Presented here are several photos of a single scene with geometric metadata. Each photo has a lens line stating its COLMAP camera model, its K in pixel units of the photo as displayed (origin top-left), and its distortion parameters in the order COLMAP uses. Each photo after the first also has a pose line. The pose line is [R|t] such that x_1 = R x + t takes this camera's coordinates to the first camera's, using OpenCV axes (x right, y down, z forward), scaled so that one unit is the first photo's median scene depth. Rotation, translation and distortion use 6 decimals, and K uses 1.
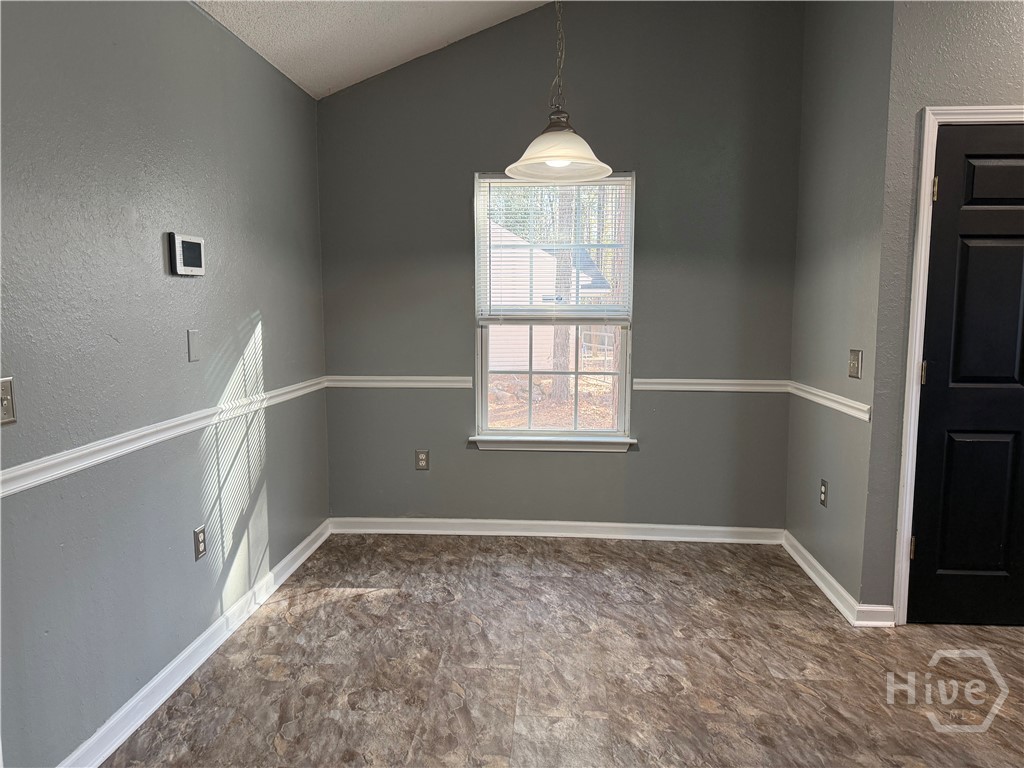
lens RADIAL K [[729.8, 0, 512.0], [0, 729.8, 384.6], [0, 0, 1]] dist [0.001591, -0.004368]
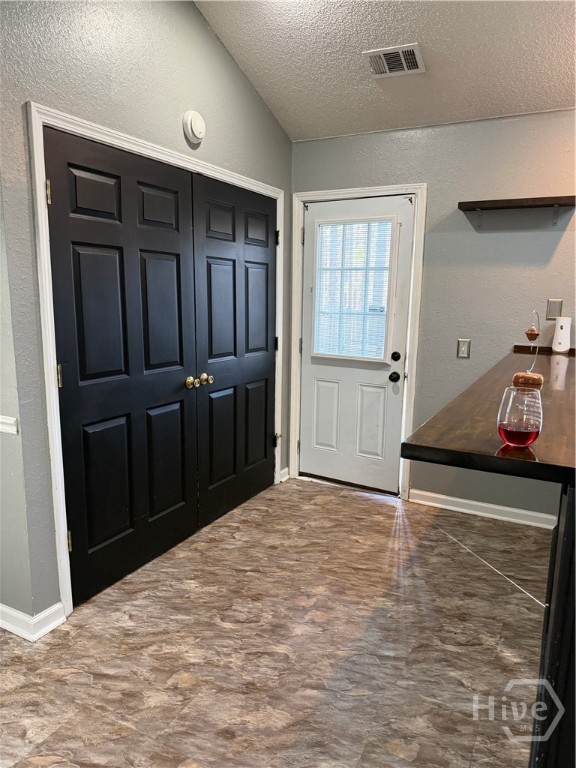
lens RADIAL K [[547.4, 0, 287.7], [0, 547.4, 386.4], [0, 0, 1]] dist [0.001591, -0.004368]
pose [[0.394584, -0.157786, 0.905211, -0.006431], [0.081989, 0.987262, 0.136349, -0.080387], [-0.915195, 0.020416, 0.402495, 0.399761]]
